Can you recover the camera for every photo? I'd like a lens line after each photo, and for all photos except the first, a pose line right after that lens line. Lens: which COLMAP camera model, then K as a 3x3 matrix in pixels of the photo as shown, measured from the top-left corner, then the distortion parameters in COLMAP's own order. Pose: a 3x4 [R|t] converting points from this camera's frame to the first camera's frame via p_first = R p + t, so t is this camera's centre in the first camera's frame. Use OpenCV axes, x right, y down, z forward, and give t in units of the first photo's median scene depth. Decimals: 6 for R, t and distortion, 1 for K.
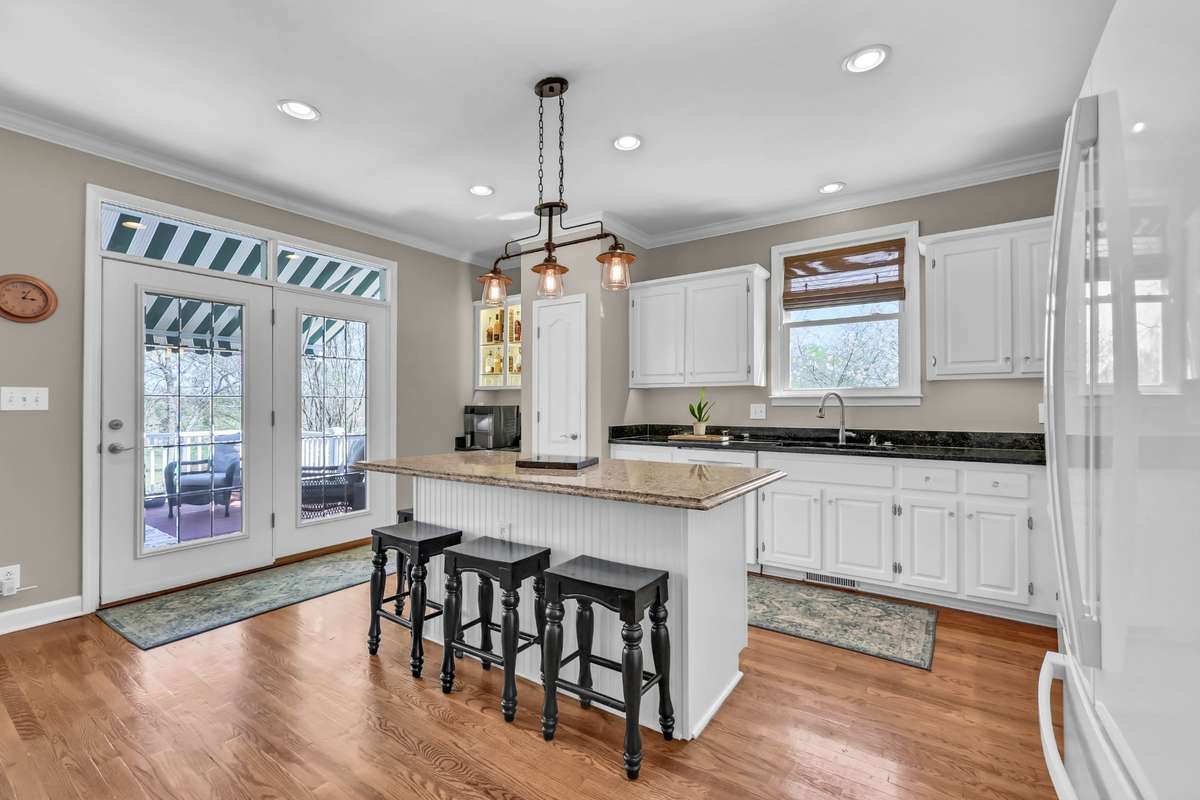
lens RADIAL K [[505.0, 0, 611.1], [0, 505.0, 401.7], [0, 0, 1]] dist [-0.001243, -0.000152]
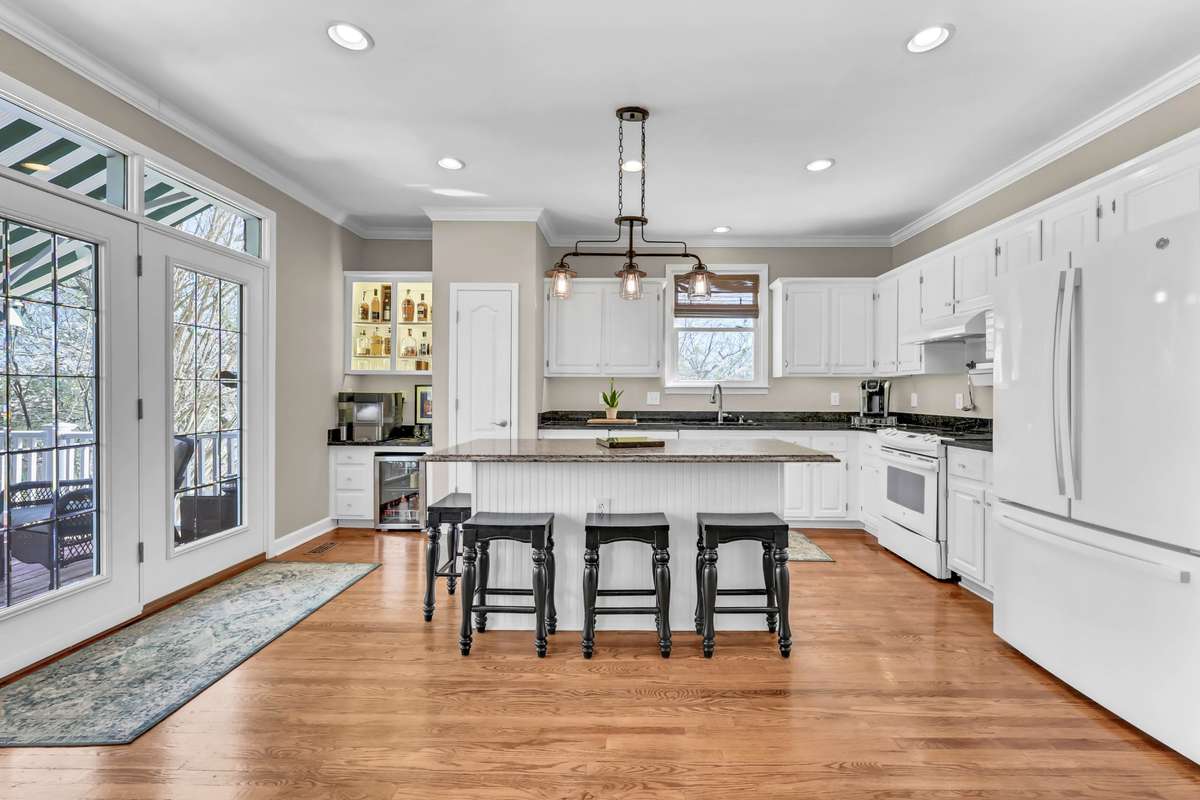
lens RADIAL K [[505.0, 0, 617.0], [0, 505.0, 394.3], [0, 0, 1]] dist [-0.001243, -0.000152]
pose [[0.833931, 0.002937, 0.551861, -0.522403], [-0.008102, 0.999943, 0.006921, 0.002187], [-0.551809, -0.010243, 0.833907, 0.041092]]
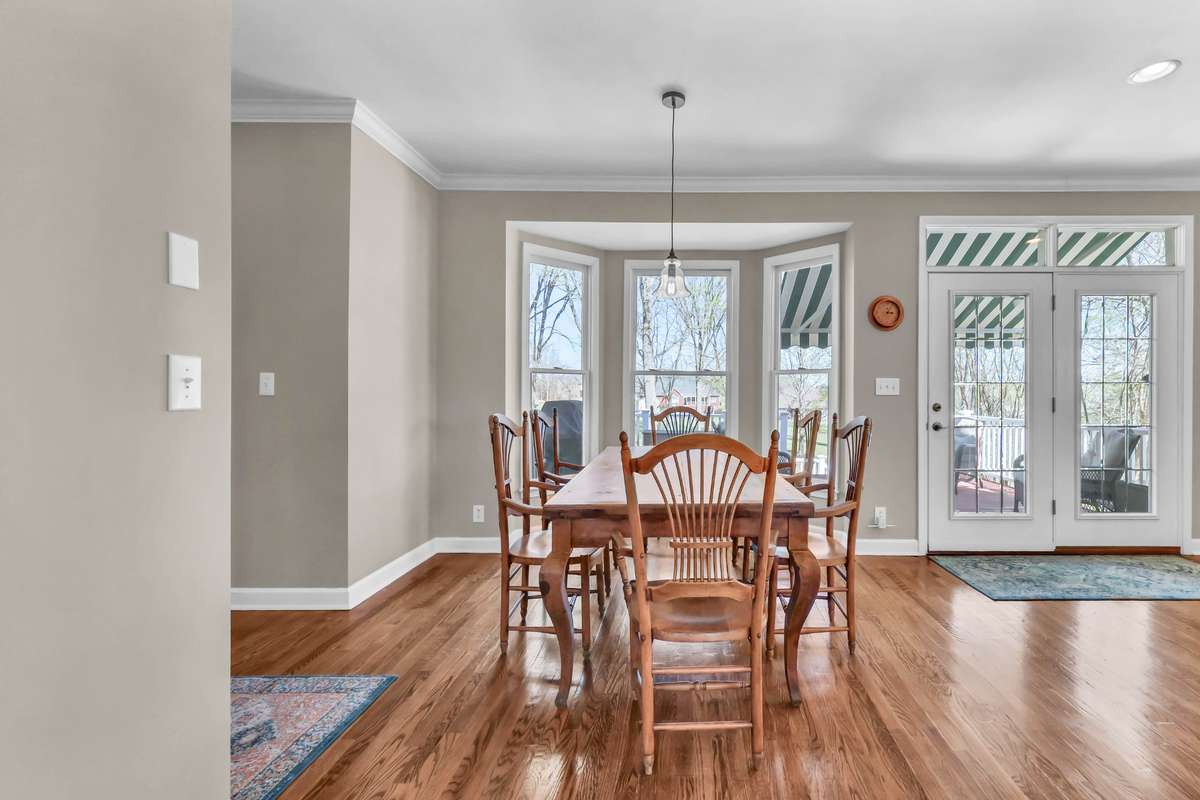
lens RADIAL K [[539.2, 0, 669.3], [0, 539.2, 395.5], [0, 0, 1]] dist [-0.003933, 0.000065]
pose [[0.541672, 0.010849, -0.840520, -0.198071], [0.006147, 0.999839, 0.016867, -0.008152], [0.840568, -0.014303, 0.541518, -0.219050]]
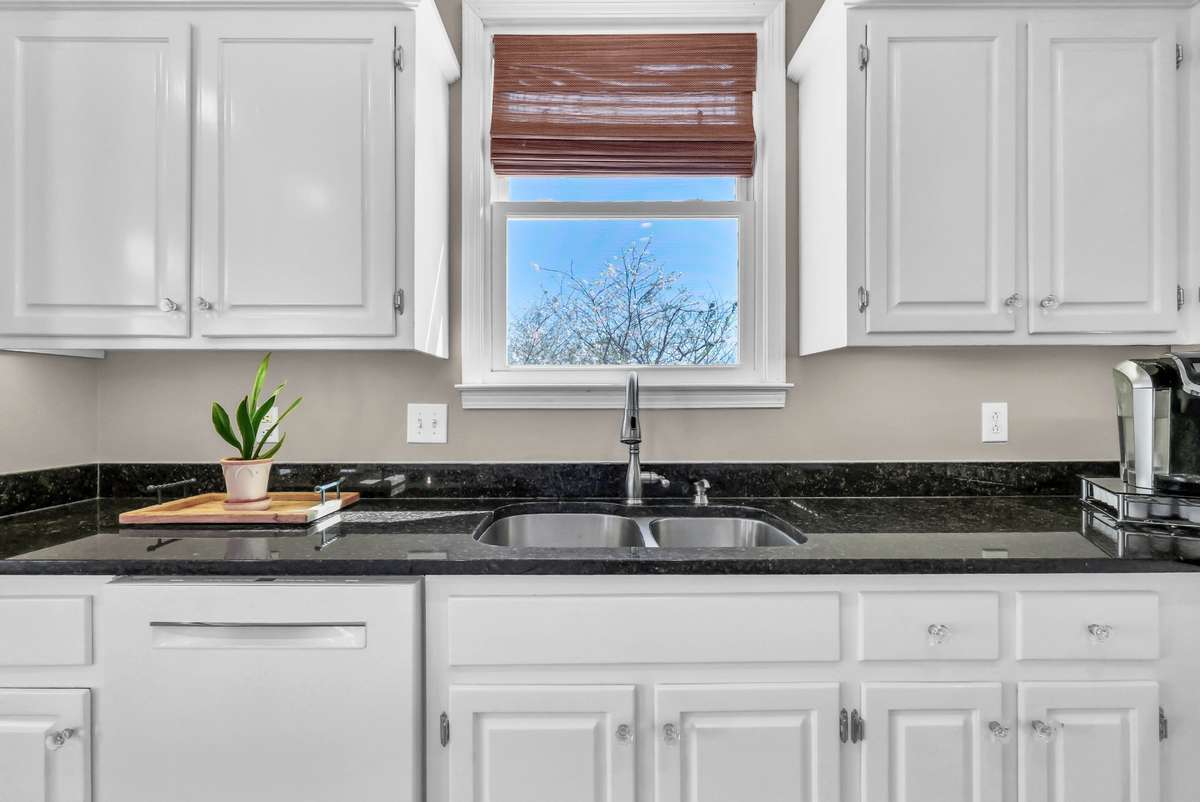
lens RADIAL K [[505.0, 0, 585.2], [0, 505.0, 405.5], [0, 0, 1]] dist [-0.001243, -0.000152]
pose [[0.833243, -0.000230, 0.552908, 0.205858], [-0.004086, 0.999970, 0.006573, 0.003326], [-0.552893, -0.007736, 0.833217, 0.704727]]
